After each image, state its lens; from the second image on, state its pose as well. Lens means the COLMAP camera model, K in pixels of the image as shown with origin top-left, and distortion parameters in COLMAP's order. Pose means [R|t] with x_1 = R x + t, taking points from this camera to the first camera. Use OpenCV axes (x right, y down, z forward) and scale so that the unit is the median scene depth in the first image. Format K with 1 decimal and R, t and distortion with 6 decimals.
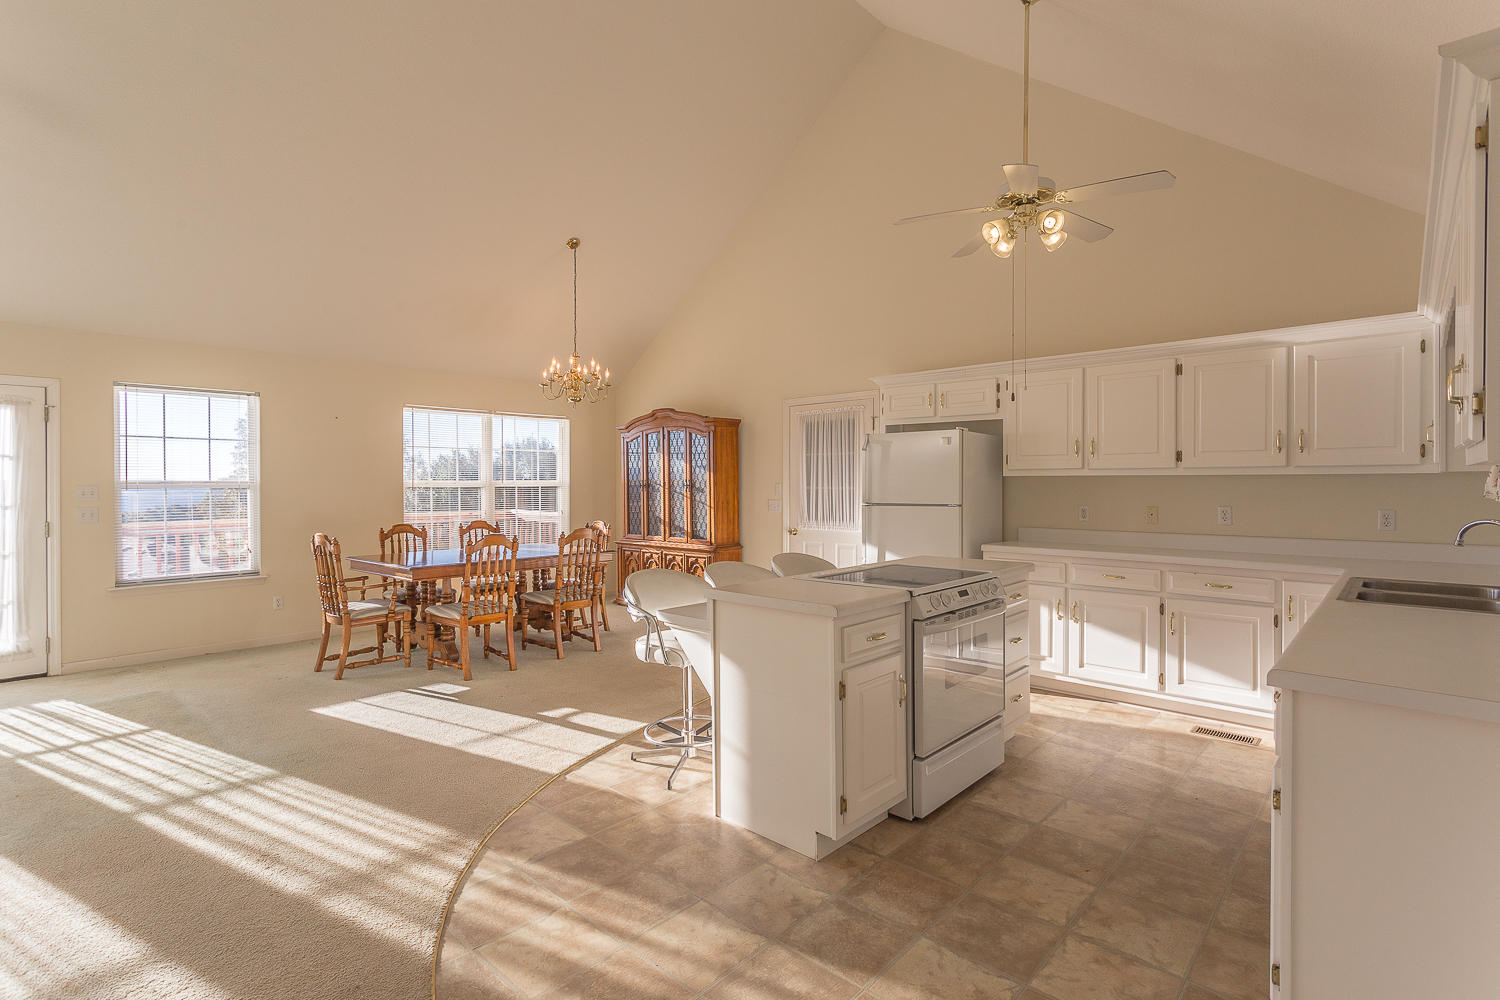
lens RADIAL K [[715.9, 0, 748.8], [0, 715.9, 489.2], [0, 0, 1]] dist [0.003788, 0.001969]
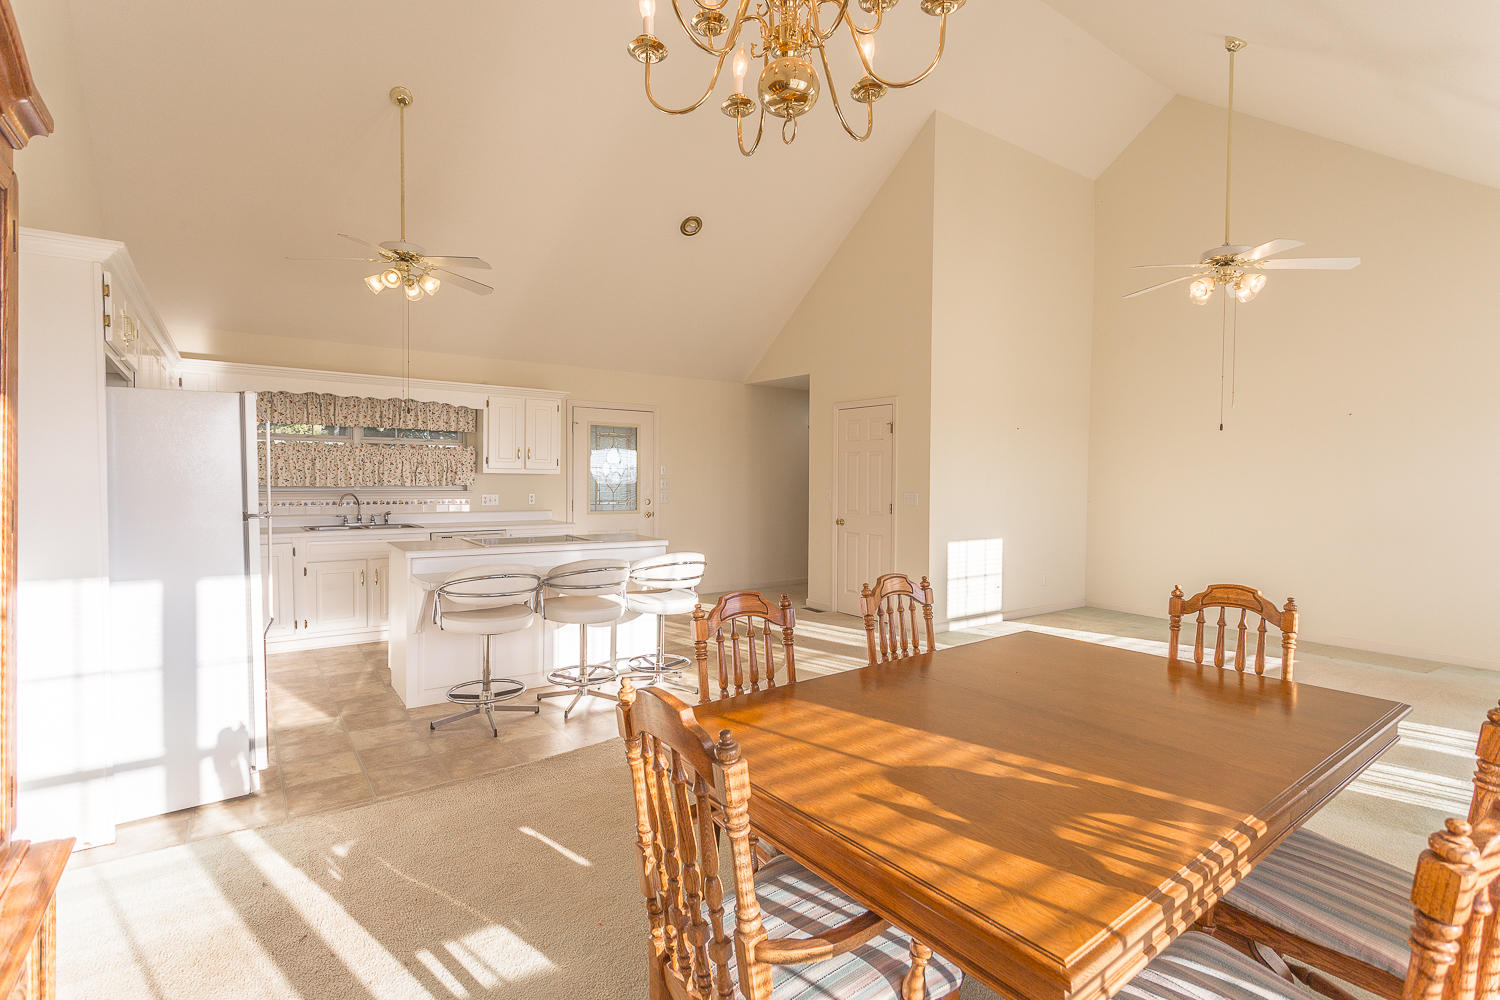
lens RADIAL K [[717.2, 0, 744.3], [0, 717.2, 475.2], [0, 0, 1]] dist [-0.001250, 0.000146]
pose [[-0.978998, -0.005927, 0.203782, -0.307301], [-0.005236, 0.999979, 0.003934, -0.014143], [-0.203801, 0.002784, -0.979008, 1.358444]]
